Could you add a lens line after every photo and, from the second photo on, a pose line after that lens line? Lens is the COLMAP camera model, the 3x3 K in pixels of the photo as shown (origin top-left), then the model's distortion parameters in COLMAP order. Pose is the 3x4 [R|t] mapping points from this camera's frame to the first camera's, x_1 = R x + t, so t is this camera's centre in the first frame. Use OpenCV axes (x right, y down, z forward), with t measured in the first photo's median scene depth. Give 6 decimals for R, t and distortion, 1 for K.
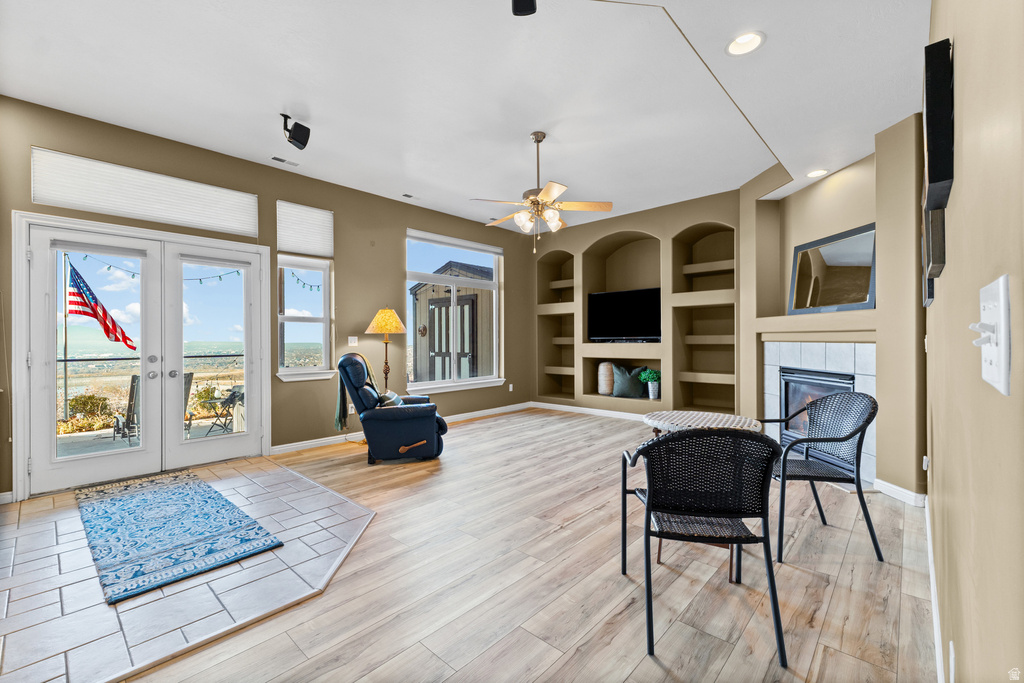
lens RADIAL K [[434.4, 0, 516.5], [0, 434.4, 338.0], [0, 0, 1]] dist [-0.002200, 0.000077]
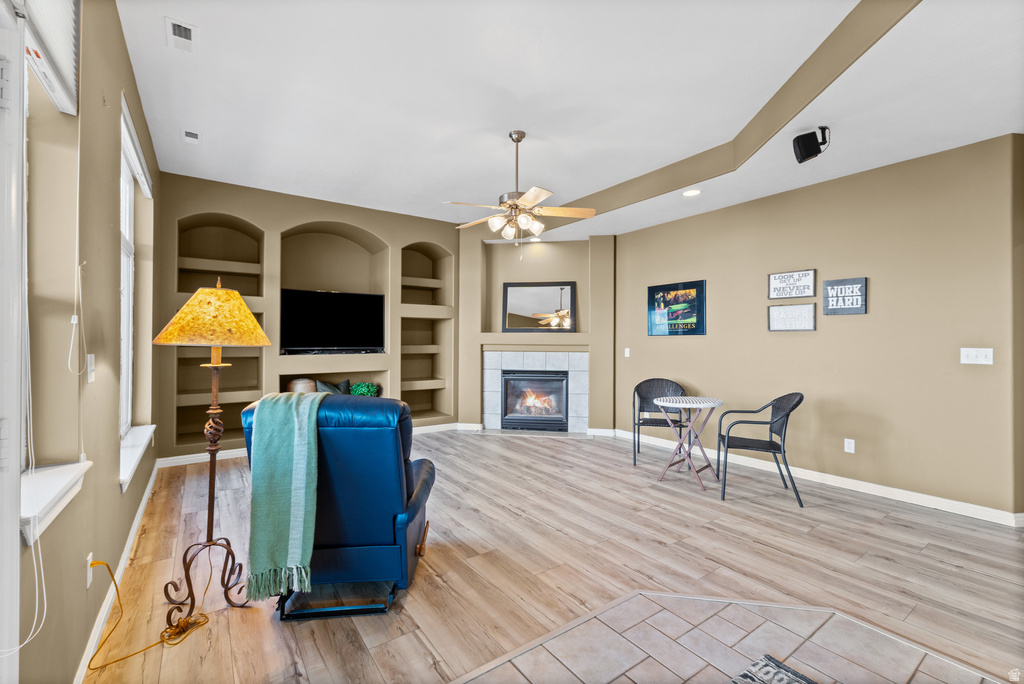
lens RADIAL K [[437.5, 0, 517.7], [0, 437.5, 342.0], [0, 0, 1]] dist [-0.000196, 0.000114]
pose [[0.206623, 0.006284, 0.978401, -0.772394], [-0.004631, 0.999974, -0.005444, -0.013787], [-0.978410, -0.003406, 0.206646, 0.730772]]
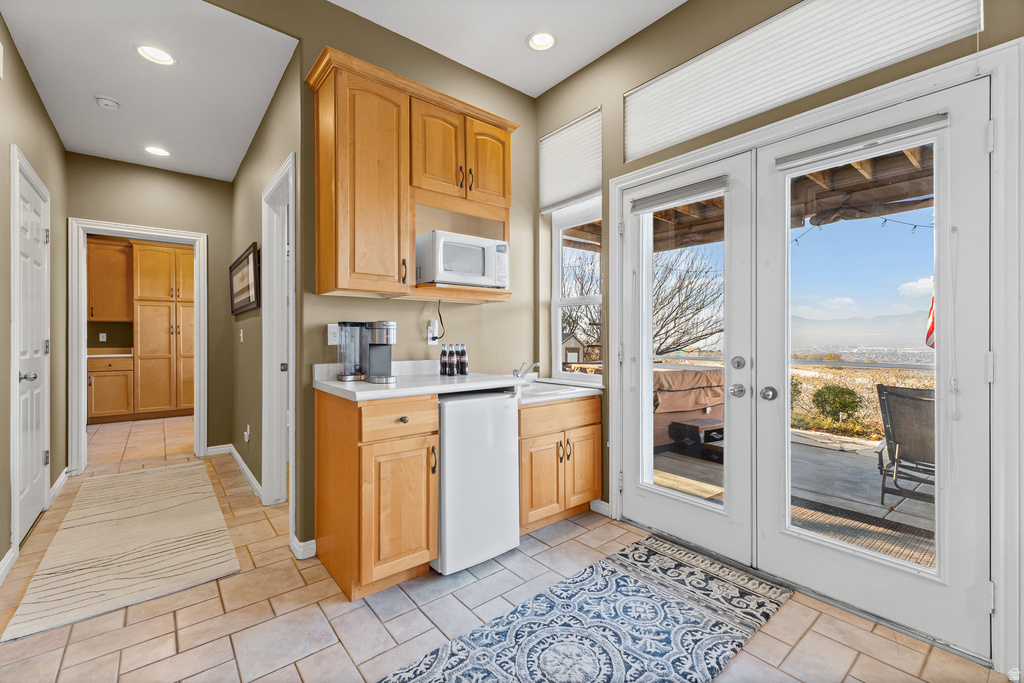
lens RADIAL K [[434.4, 0, 513.9], [0, 434.4, 332.6], [0, 0, 1]] dist [-0.002200, 0.000077]
pose [[-0.136636, 0.000885, -0.990621, -0.204970], [0.005153, 0.999987, 0.000182, 0.006162], [0.990608, -0.005080, -0.136639, 0.697042]]
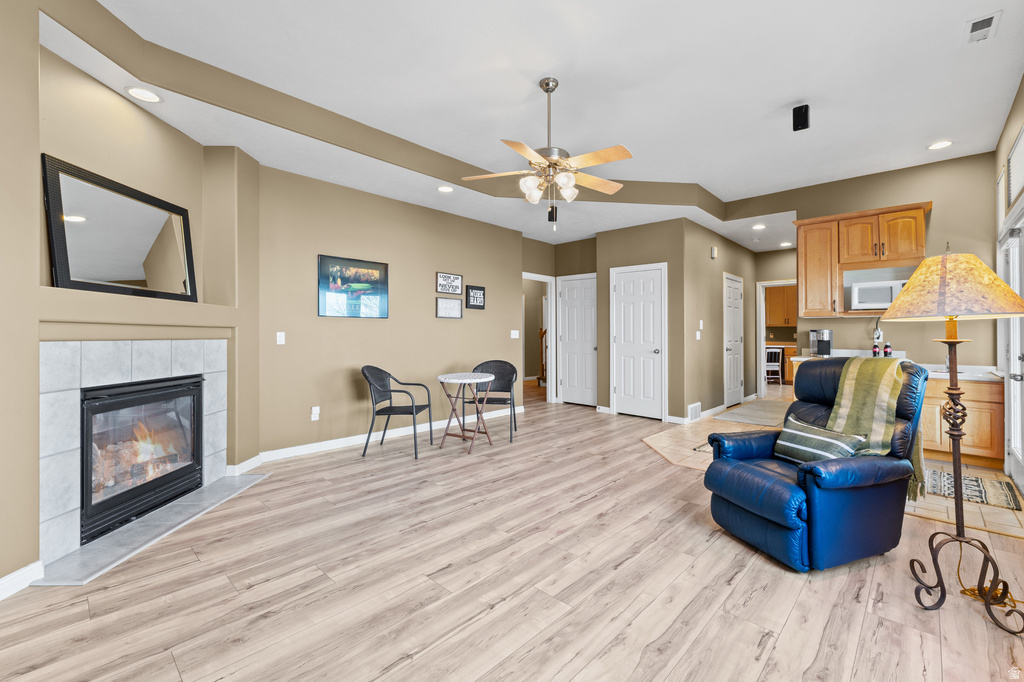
lens RADIAL K [[434.4, 0, 515.8], [0, 434.4, 333.6], [0, 0, 1]] dist [-0.002200, 0.000077]
pose [[-0.999891, 0.002339, 0.014576, 0.098606], [0.002306, 0.999995, -0.002330, 0.003151], [-0.014581, -0.002296, -0.999891, 1.636684]]
